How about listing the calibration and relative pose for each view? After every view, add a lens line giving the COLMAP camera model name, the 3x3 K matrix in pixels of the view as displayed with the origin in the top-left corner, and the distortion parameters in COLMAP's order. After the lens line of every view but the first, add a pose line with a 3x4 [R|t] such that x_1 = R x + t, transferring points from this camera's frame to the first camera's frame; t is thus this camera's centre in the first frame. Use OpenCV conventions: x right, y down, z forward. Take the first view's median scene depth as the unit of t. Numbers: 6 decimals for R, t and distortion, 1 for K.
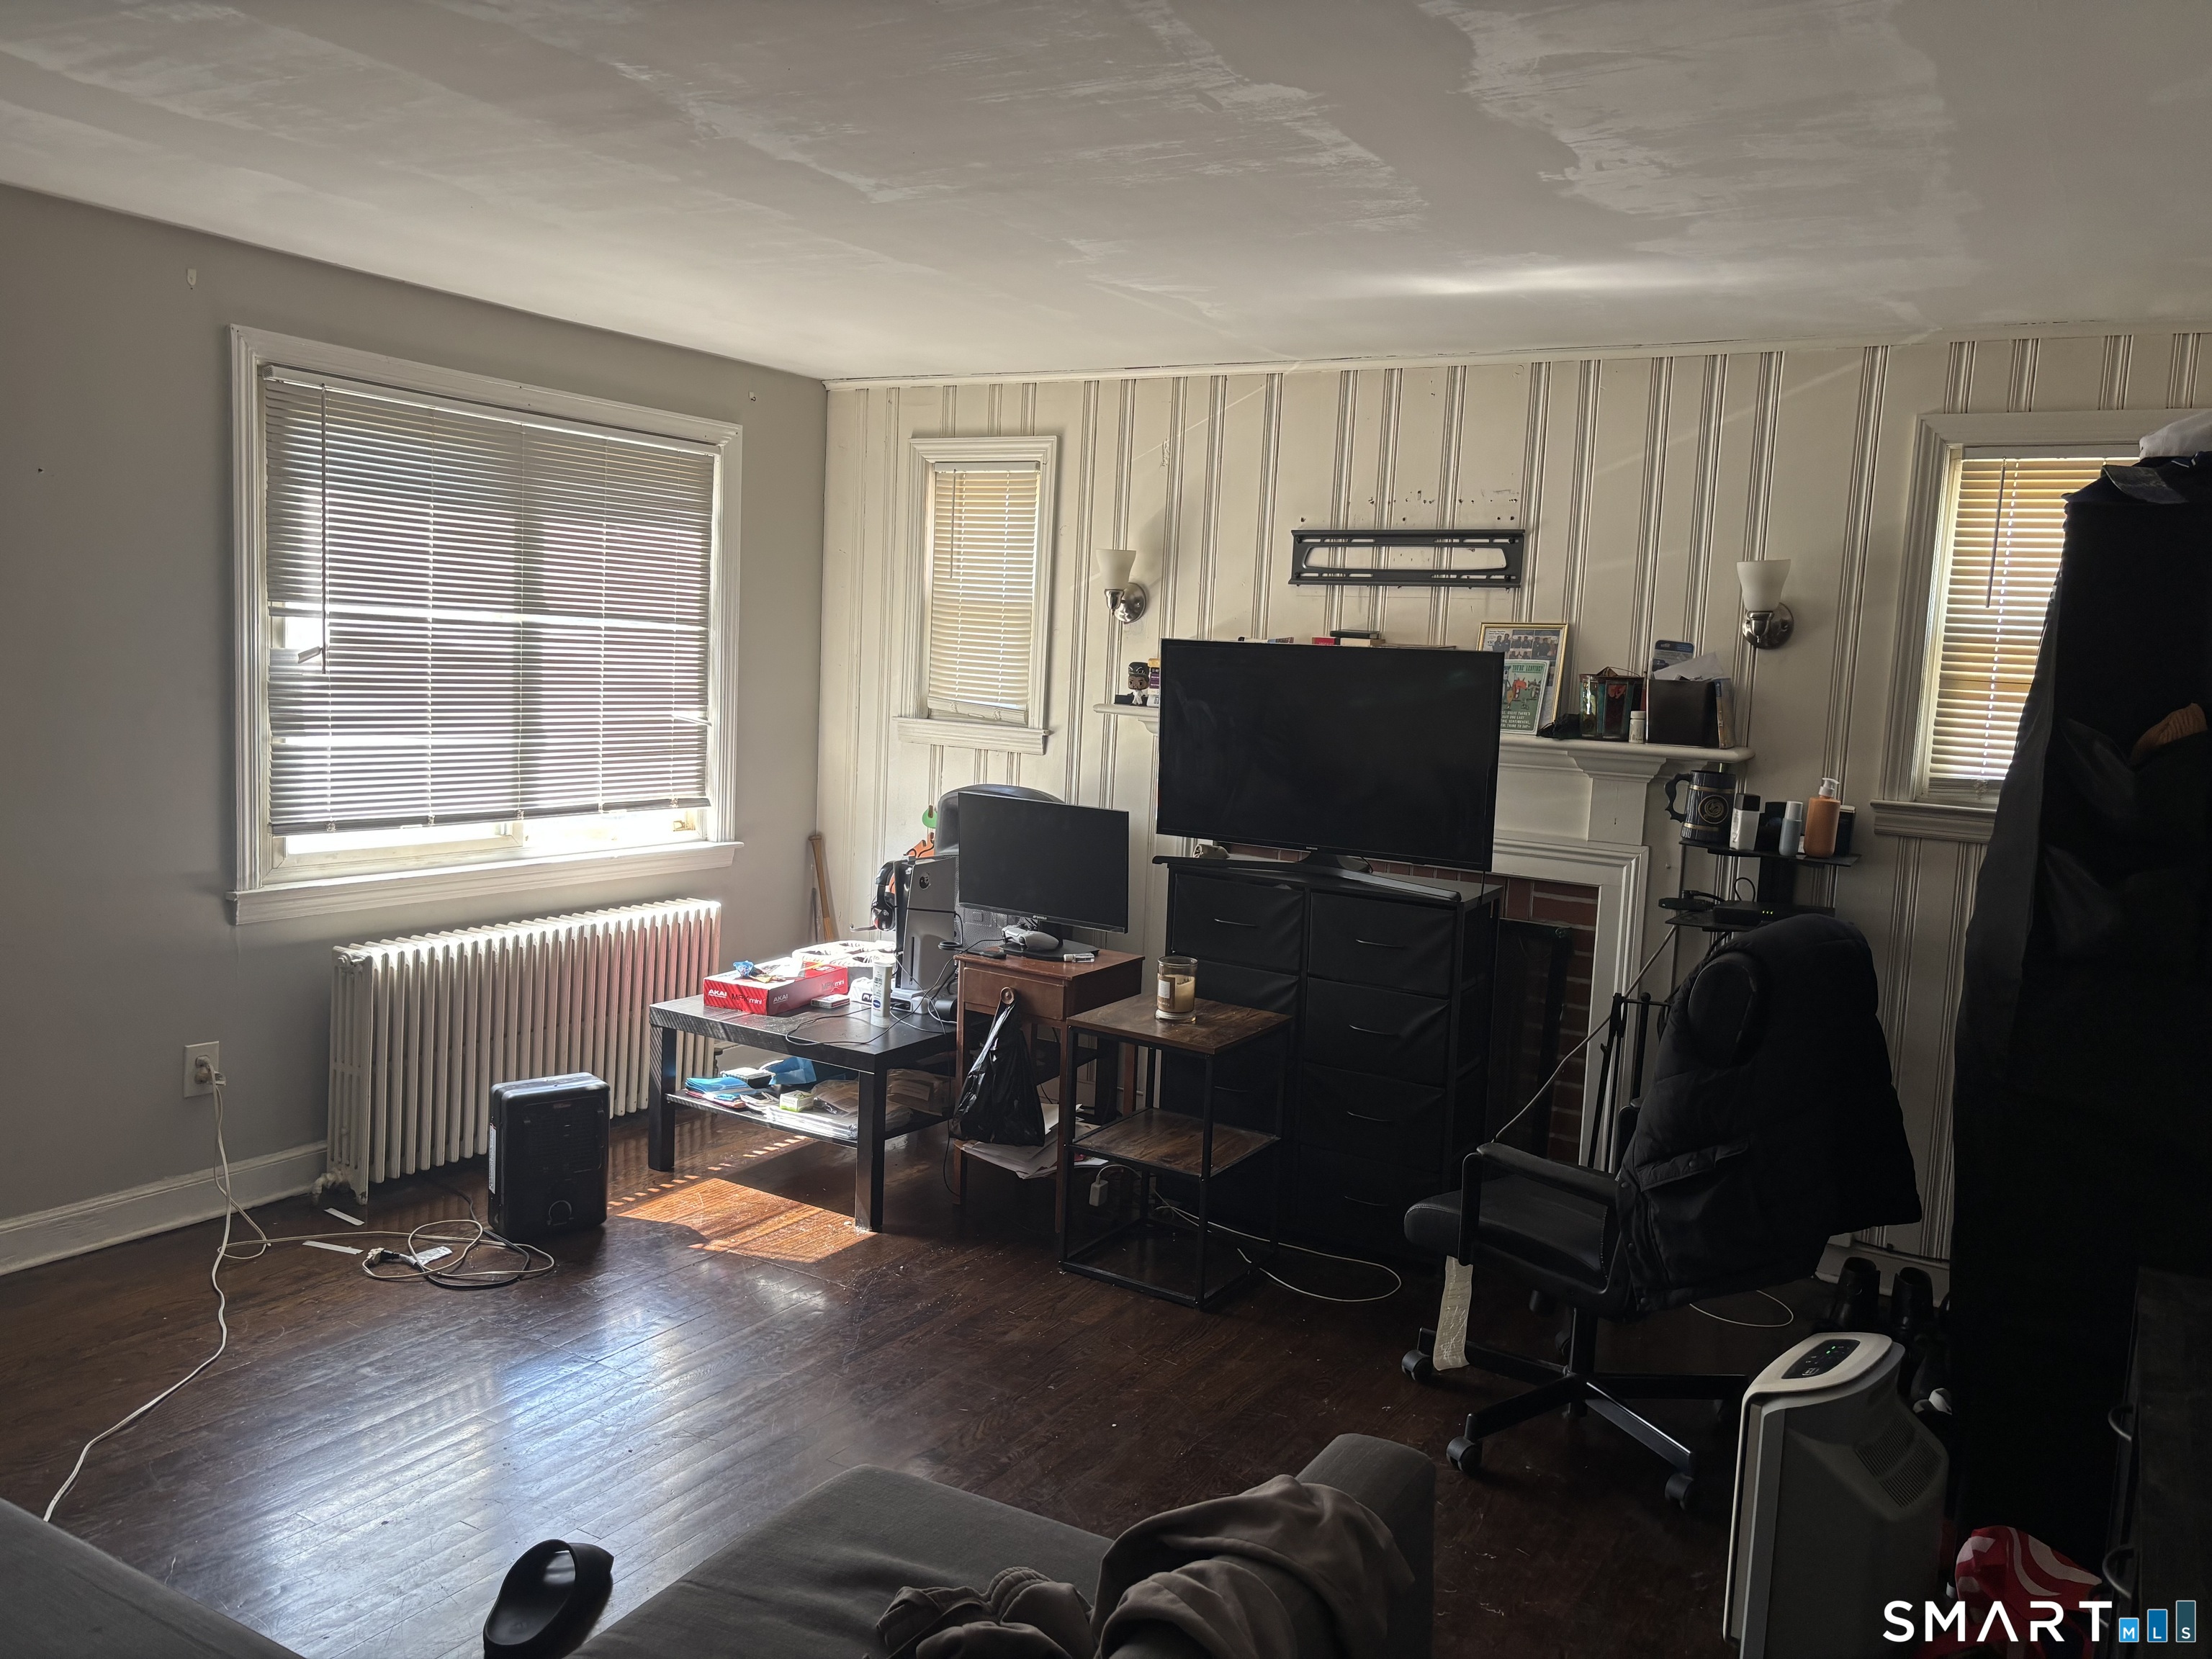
lens RADIAL K [[1686.8, 0, 1107.1], [0, 1686.8, 813.2], [0, 0, 1]] dist [0.042754, -0.048817]
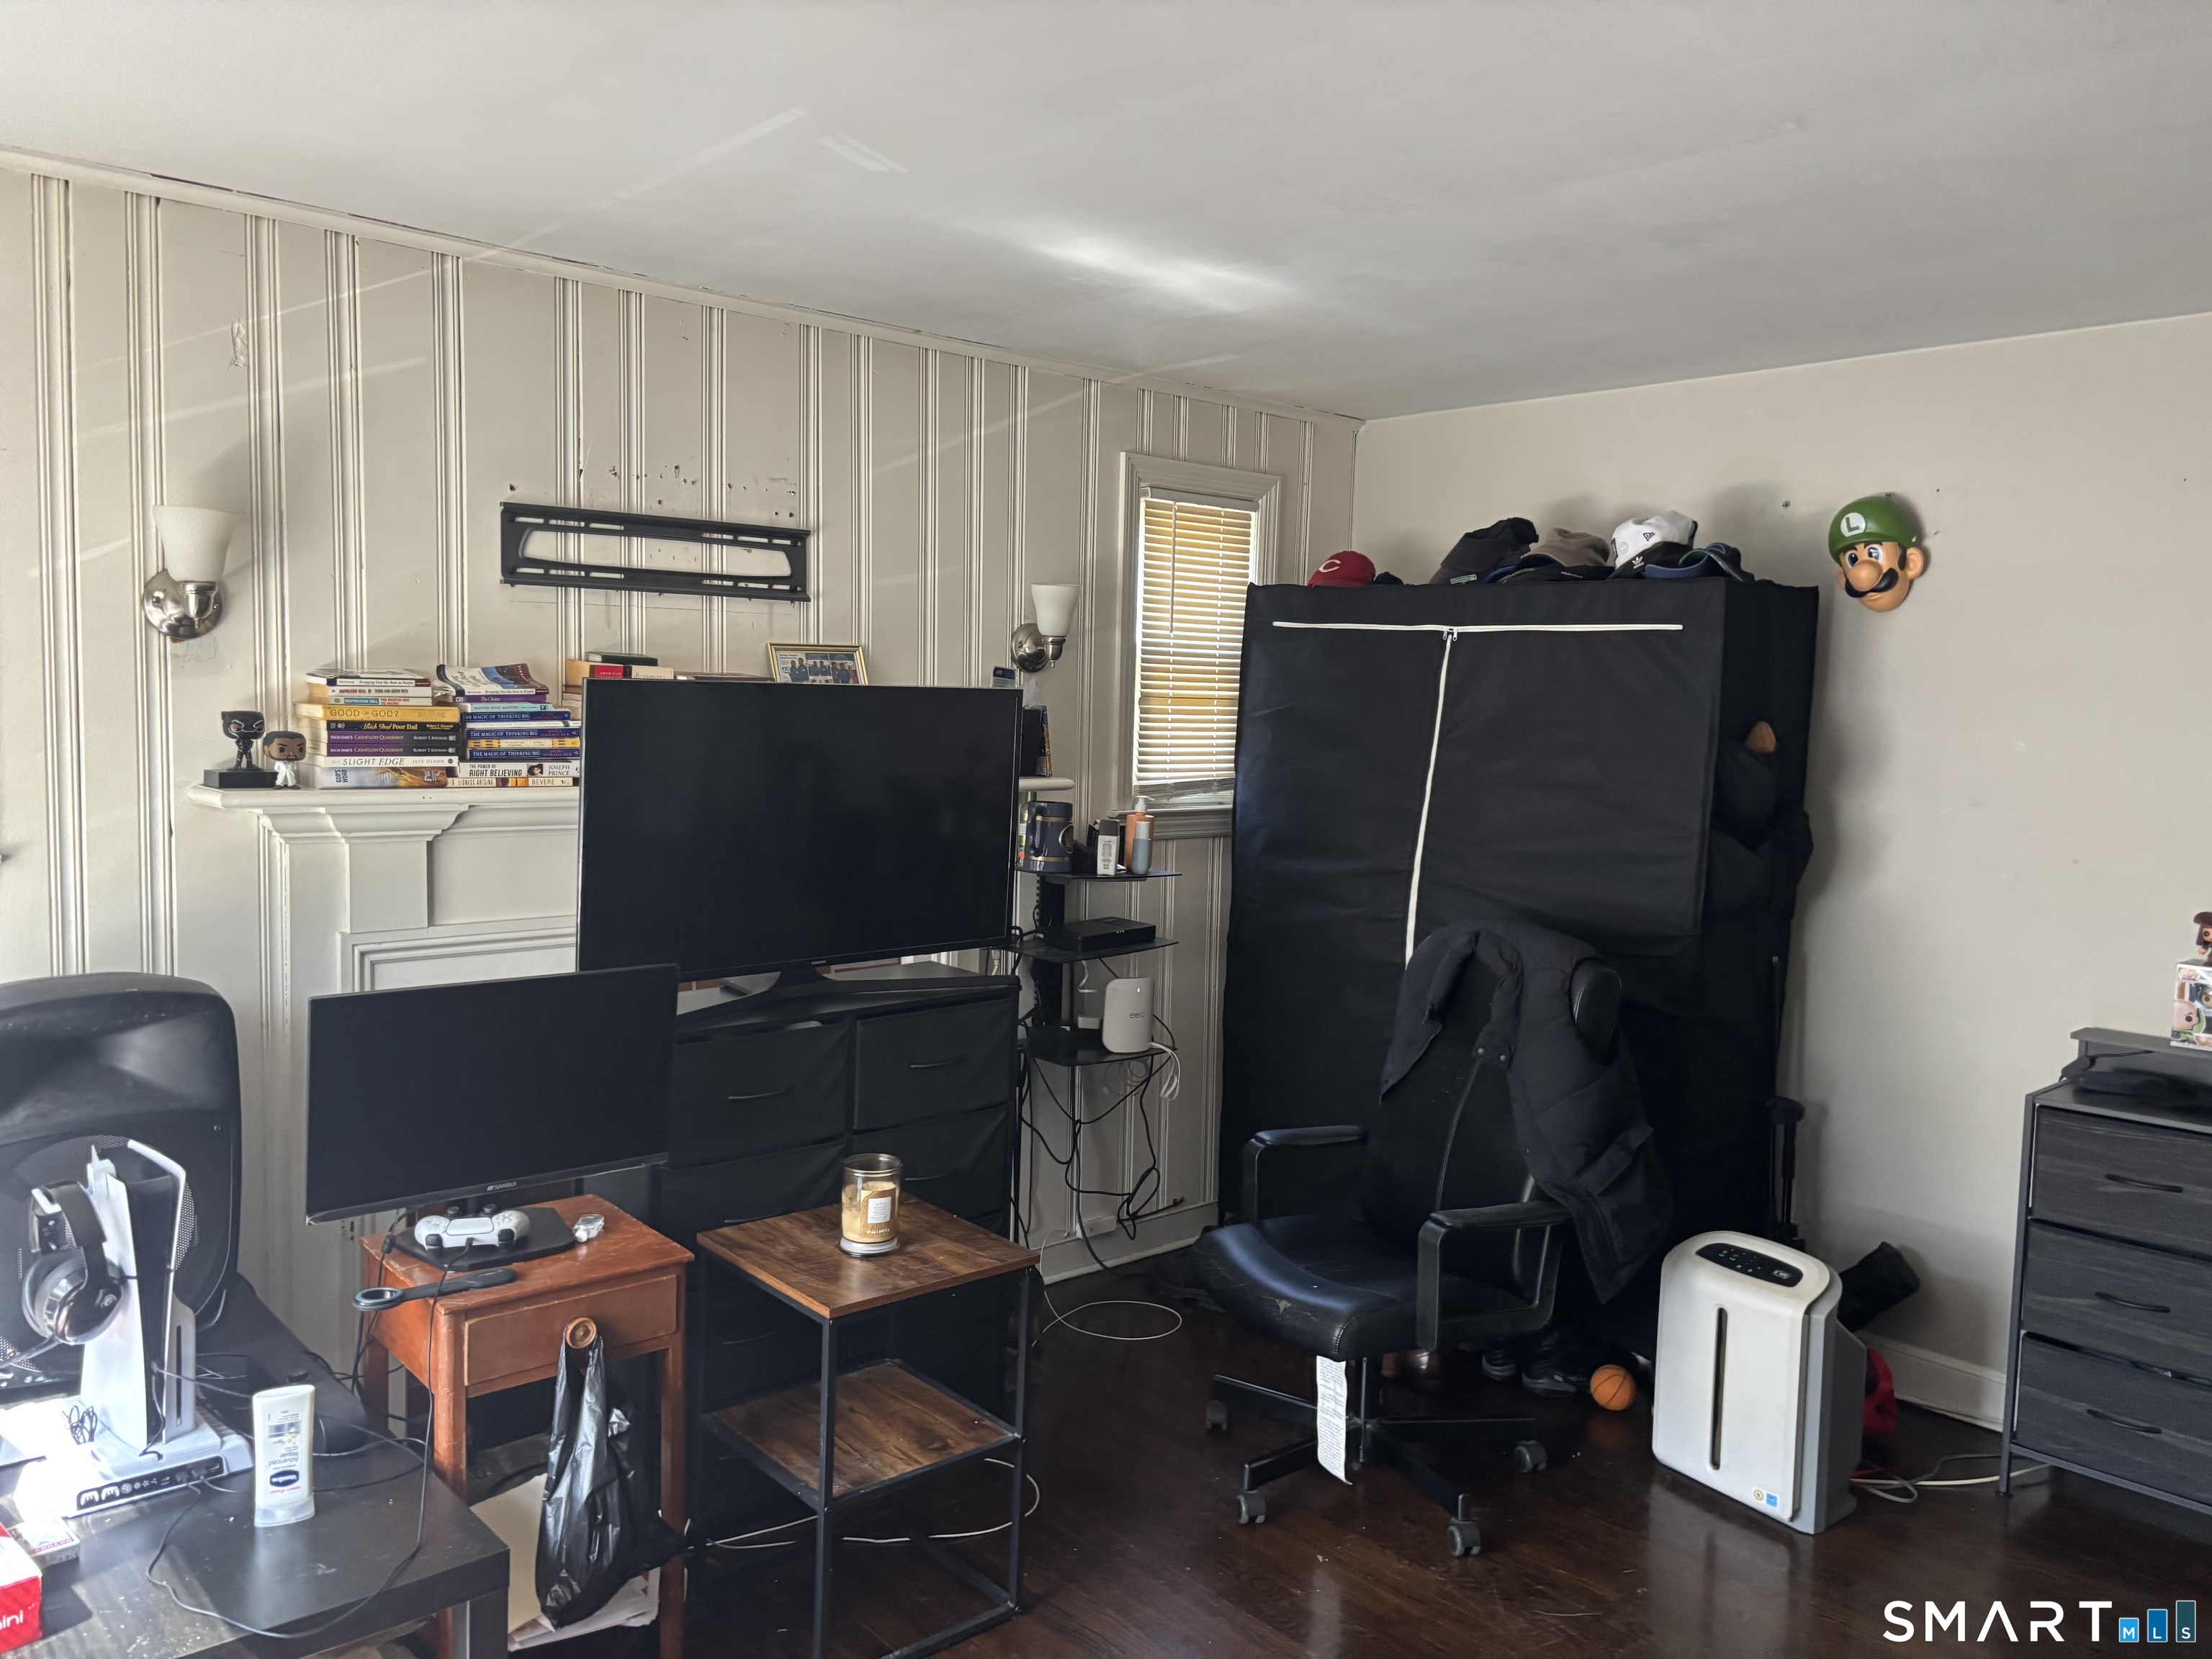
lens RADIAL K [[1686.8, 0, 1110.1], [0, 1686.8, 842.5], [0, 0, 1]] dist [0.042754, -0.048817]
pose [[0.294327, -0.130156, 0.946800, -0.494904], [0.076602, 0.990708, 0.112379, -0.095597], [-0.952630, 0.039451, 0.301563, 0.601331]]
